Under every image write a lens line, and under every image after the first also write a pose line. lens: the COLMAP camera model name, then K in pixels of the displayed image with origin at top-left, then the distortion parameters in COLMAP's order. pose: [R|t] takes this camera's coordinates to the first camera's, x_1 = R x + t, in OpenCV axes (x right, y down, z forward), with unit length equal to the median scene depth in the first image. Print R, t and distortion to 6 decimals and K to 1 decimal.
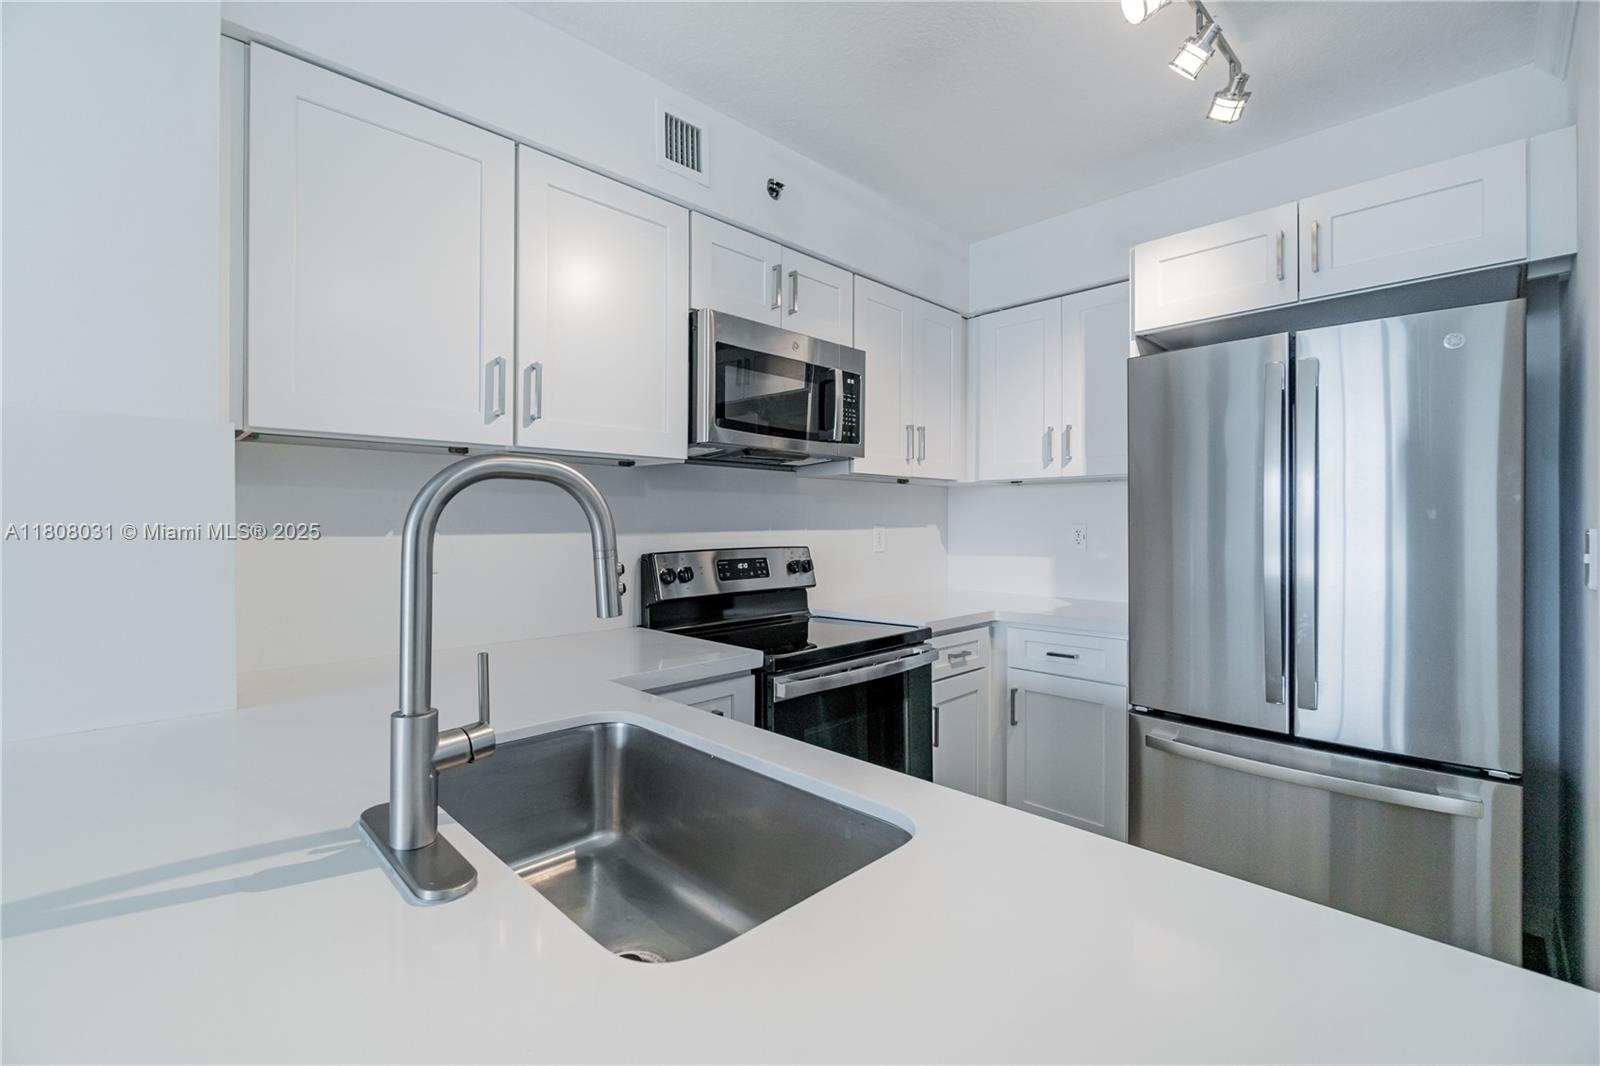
lens RADIAL K [[709.4, 0, 800.9], [0, 709.4, 524.3], [0, 0, 1]] dist [-0.027121, -0.000317]
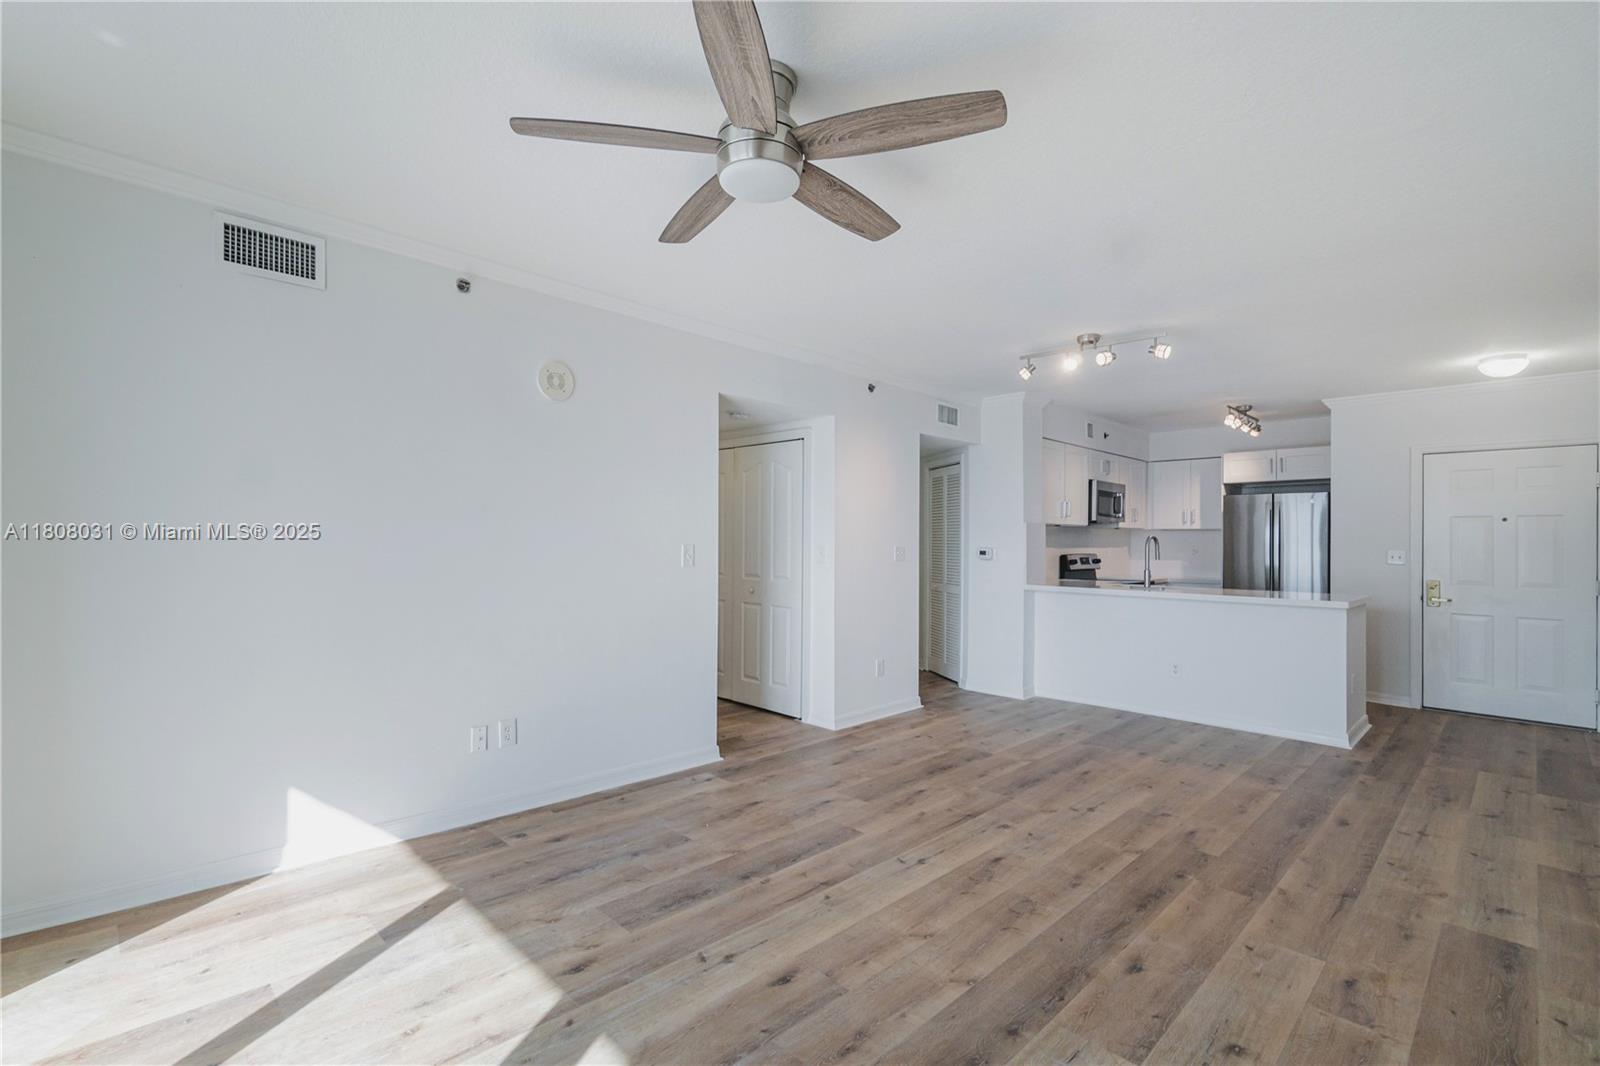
lens RADIAL K [[709.4, 0, 798.9], [0, 709.4, 538.1], [0, 0, 1]] dist [-0.027121, -0.000317]
pose [[0.999921, 0.008599, -0.009124, -1.356597], [-0.008664, 0.999937, -0.007106, 0.000144], [0.009063, 0.007184, 0.999933, -2.091034]]
